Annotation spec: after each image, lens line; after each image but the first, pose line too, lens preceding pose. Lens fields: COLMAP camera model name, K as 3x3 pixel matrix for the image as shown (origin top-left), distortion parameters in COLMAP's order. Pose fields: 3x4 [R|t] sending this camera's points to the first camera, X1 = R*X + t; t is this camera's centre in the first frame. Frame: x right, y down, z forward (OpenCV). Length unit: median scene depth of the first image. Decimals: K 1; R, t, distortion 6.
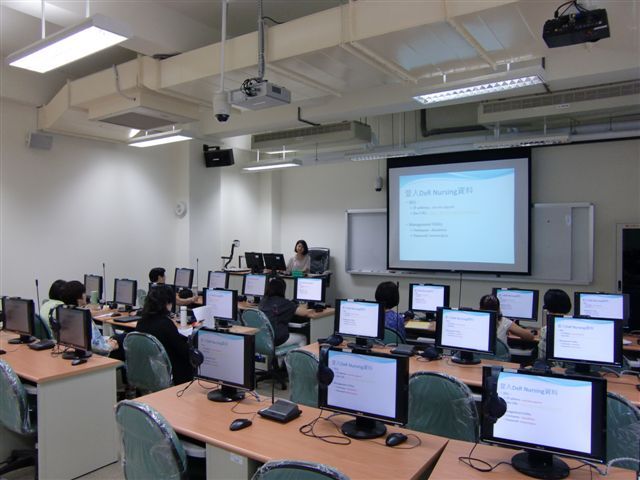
lens RADIAL K [[495.1, 0, 320.0], [0, 495.1, 240.0], [0, 0, 1]] dist [-0.100961, 0.087161]
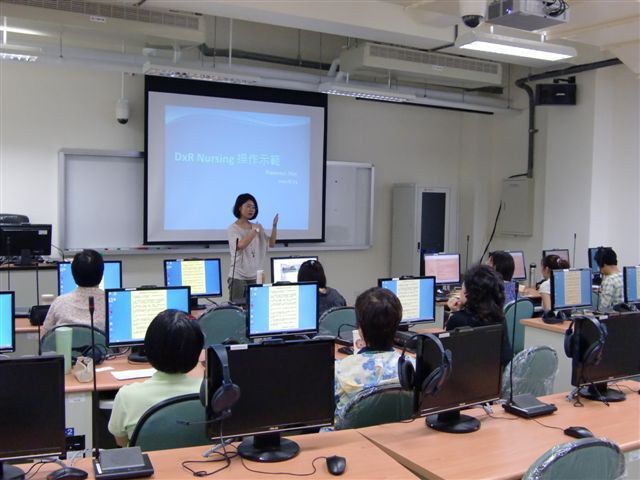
lens RADIAL K [[682.3, 0, 320.0], [0, 682.3, 240.0], [0, 0, 1]] dist [-0.050997, -0.020273]
pose [[0.448397, -0.043866, 0.892758, -0.948631], [-0.011598, 0.998425, 0.054884, 0.001563], [-0.893759, -0.034964, 0.447182, 0.636721]]
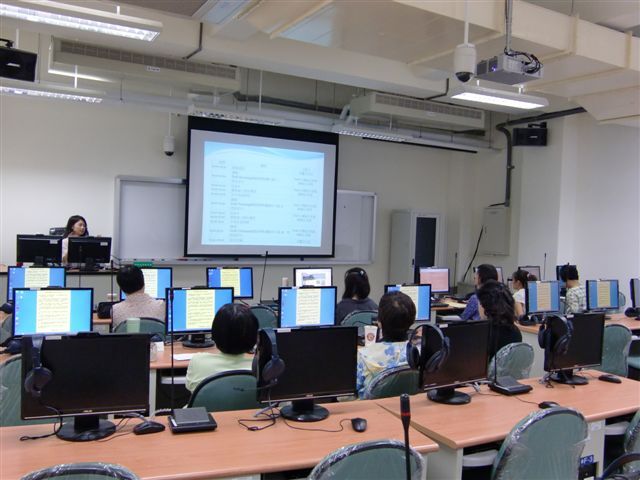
lens RADIAL K [[585.2, 0, 320.0], [0, 585.2, 240.0], [0, 0, 1]] dist [-0.045717, 0.020653]
pose [[0.455485, -0.008208, 0.890206, -0.993864], [-0.028421, 0.999314, 0.023756, 0.008235], [-0.889790, -0.036121, 0.454939, 0.635004]]
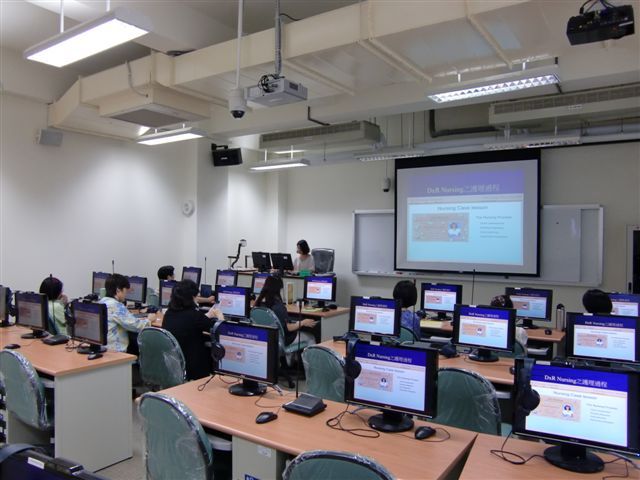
lens RADIAL K [[495.1, 0, 320.0], [0, 495.1, 240.0], [0, 0, 1]] dist [-0.100961, 0.087161]
pose [[0.999961, 0.008812, 0.000507, -0.025814], [-0.008809, 0.999943, -0.006071, 0.009964], [-0.000561, 0.006066, 0.999981, 0.001986]]
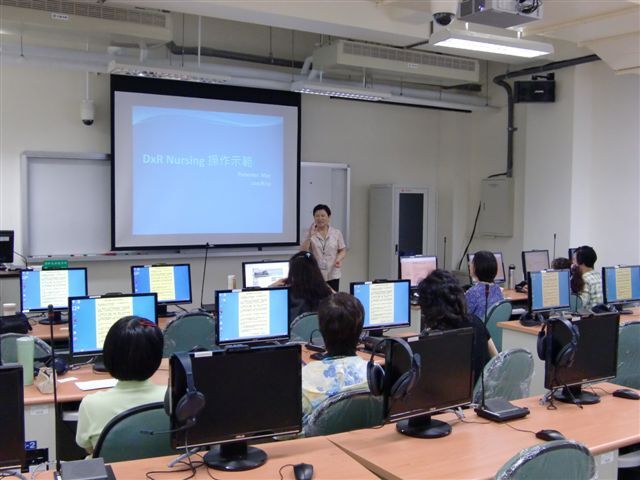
lens RADIAL K [[707.0, 0, 320.0], [0, 707.0, 240.0], [0, 0, 1]] dist [-0.031765, -0.047973]
pose [[0.420112, -0.045149, 0.906348, -0.953870], [-0.001667, 0.998721, 0.050524, 0.000263], [-0.907471, -0.022737, 0.419500, 0.625074]]
